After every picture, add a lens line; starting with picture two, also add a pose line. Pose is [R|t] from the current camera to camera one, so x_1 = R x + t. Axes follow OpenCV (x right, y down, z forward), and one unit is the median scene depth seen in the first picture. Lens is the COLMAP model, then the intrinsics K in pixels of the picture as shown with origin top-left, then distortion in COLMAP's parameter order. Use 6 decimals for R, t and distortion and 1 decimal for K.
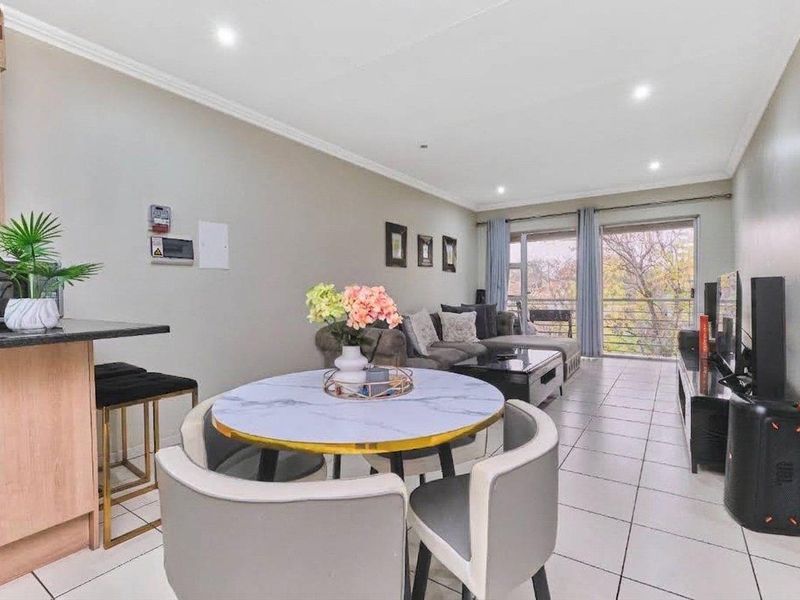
lens RADIAL K [[399.0, 0, 400.0], [0, 399.0, 300.0], [0, 0, 1]] dist [0.000395, -0.000064]
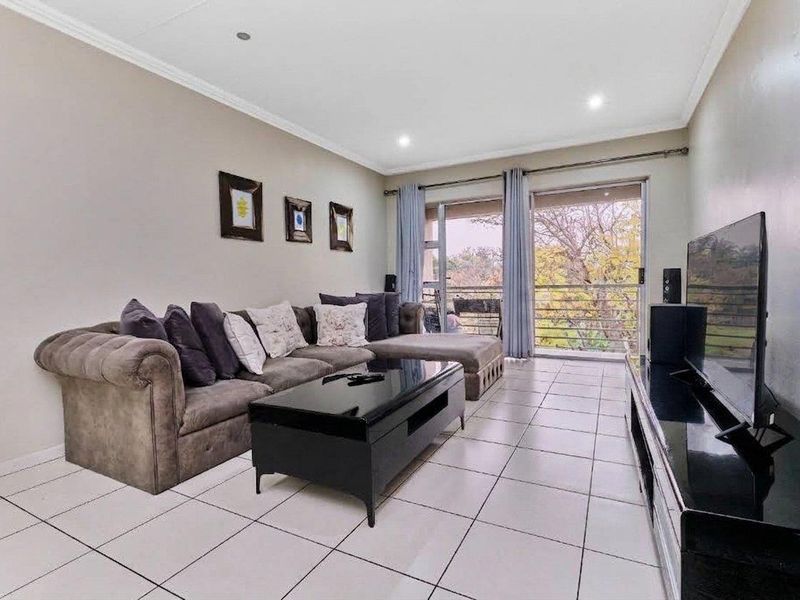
lens RADIAL K [[399.0, 0, 400.0], [0, 399.0, 300.0], [0, 0, 1]] dist [0.000395, -0.000064]
pose [[0.993467, -0.011601, 0.113529, 0.153199], [0.008970, 0.999680, 0.023659, 0.005900], [-0.113767, -0.022486, 0.993253, 0.240860]]
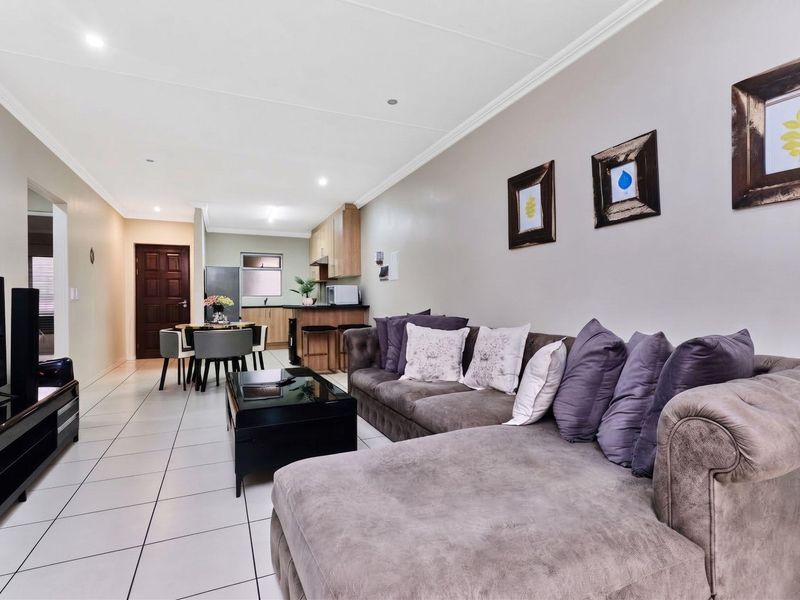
lens RADIAL K [[399.0, 0, 400.0], [0, 399.0, 300.0], [0, 0, 1]] dist [0.000395, -0.000064]
pose [[-0.520997, 0.012141, -0.853472, 0.482540], [-0.006903, 0.999806, 0.018437, -0.013111], [0.853531, 0.015497, -0.520812, 0.963757]]
